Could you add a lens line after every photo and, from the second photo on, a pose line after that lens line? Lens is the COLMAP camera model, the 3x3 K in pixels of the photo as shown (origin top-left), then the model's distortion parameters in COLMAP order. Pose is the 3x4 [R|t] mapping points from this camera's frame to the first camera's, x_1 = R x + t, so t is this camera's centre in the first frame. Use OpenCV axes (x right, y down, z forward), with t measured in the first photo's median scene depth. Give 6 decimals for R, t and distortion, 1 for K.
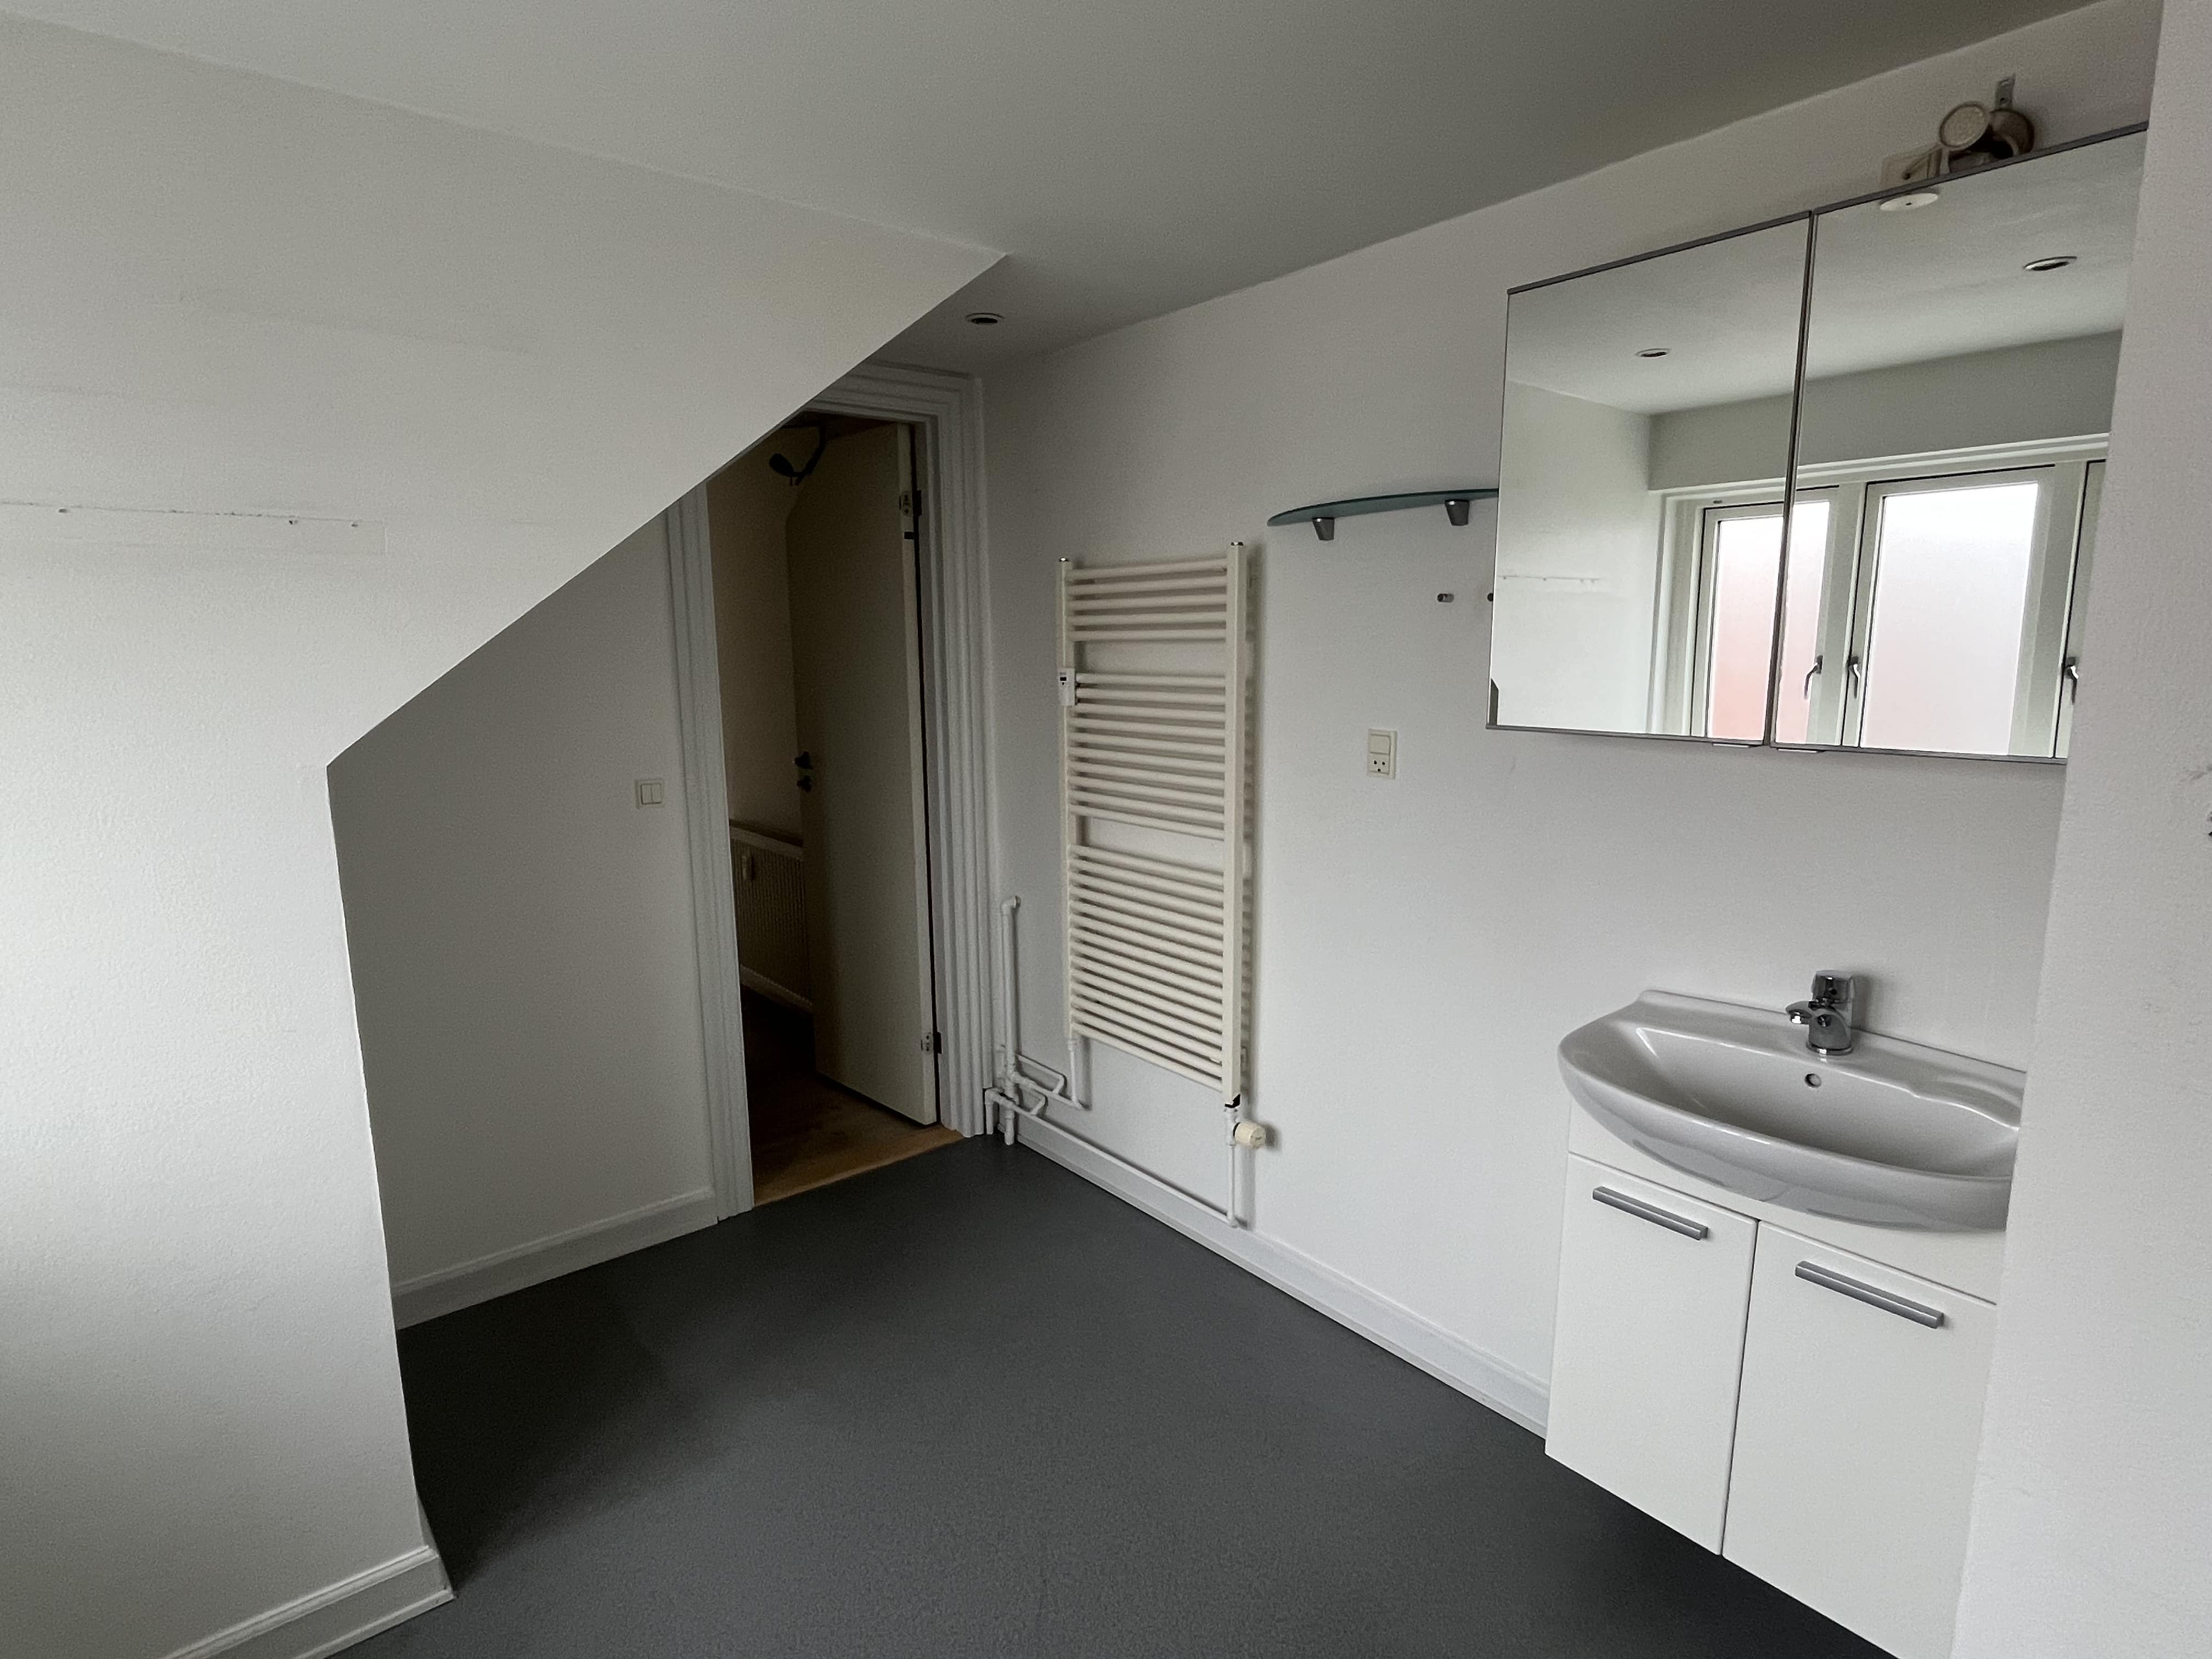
lens RADIAL K [[1134.6, 0, 1101.4], [0, 1134.6, 845.2], [0, 0, 1]] dist [-0.002317, -0.002464]
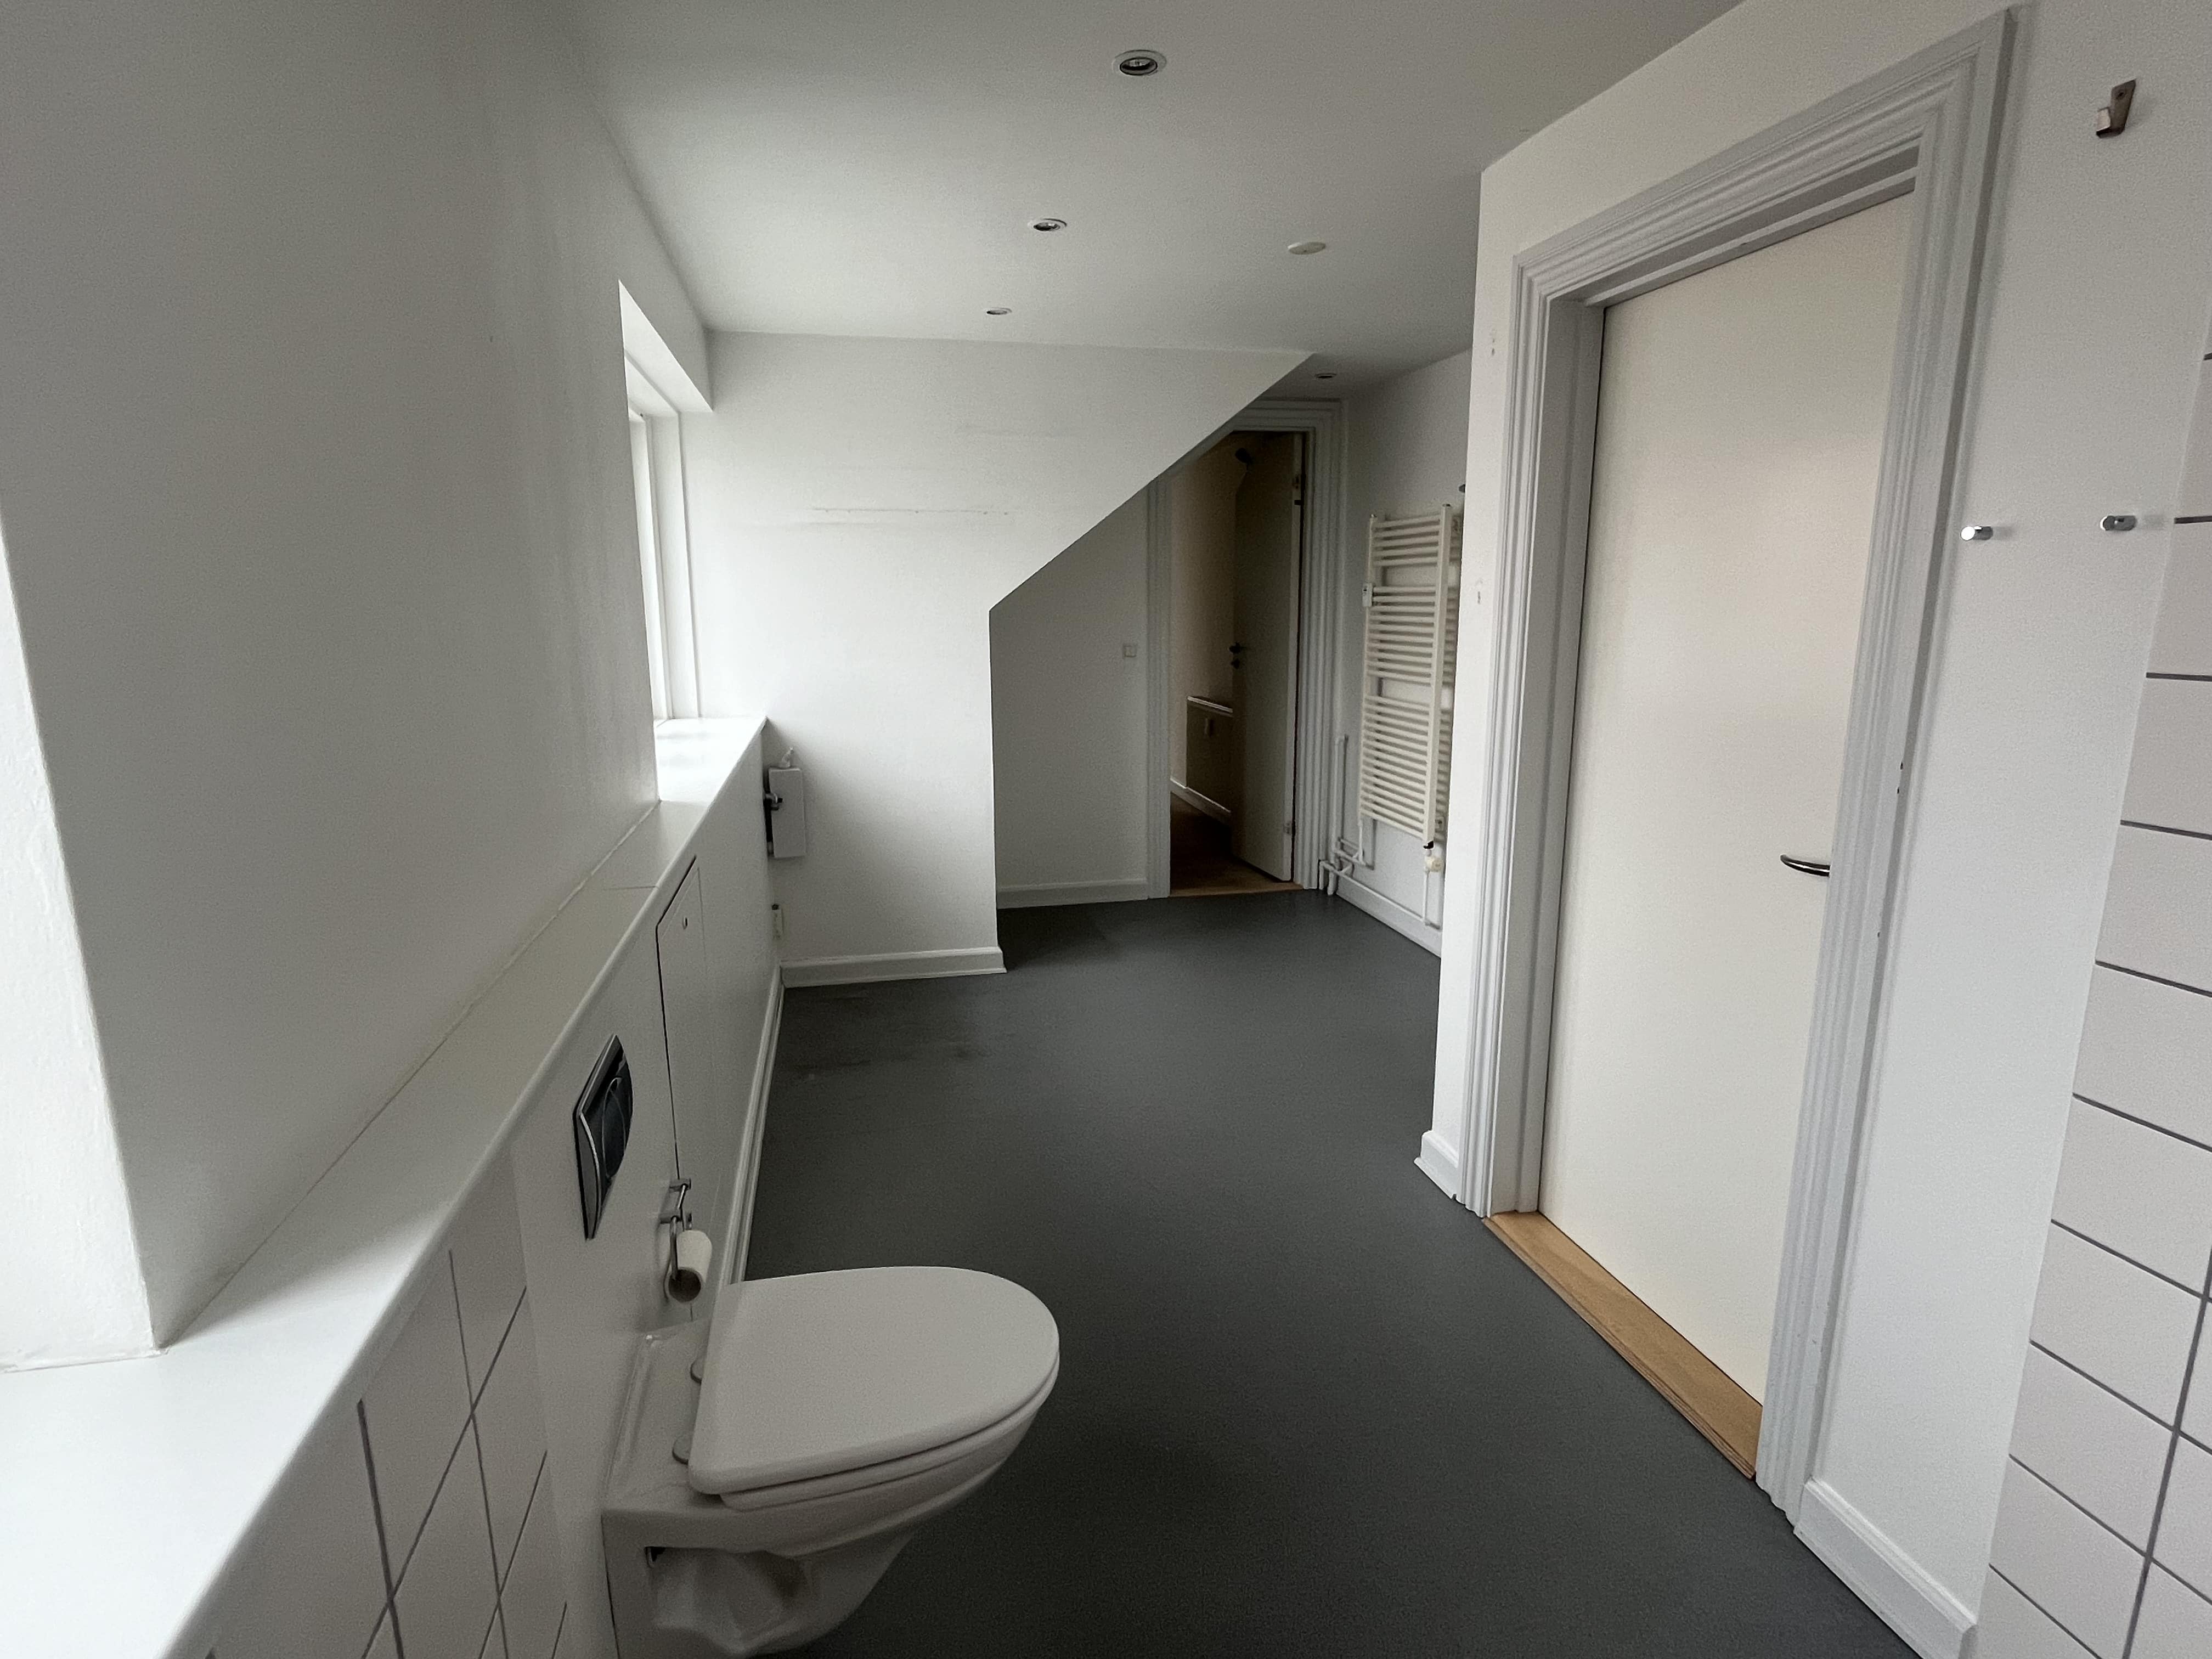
lens RADIAL K [[1134.6, 0, 1097.6], [0, 1134.6, 824.7], [0, 0, 1]] dist [-0.002317, -0.002464]
pose [[0.884277, 0.094155, -0.457371, 0.378932], [-0.081192, 0.995544, 0.047969, 0.134176], [0.459849, -0.005283, 0.887981, -0.589420]]
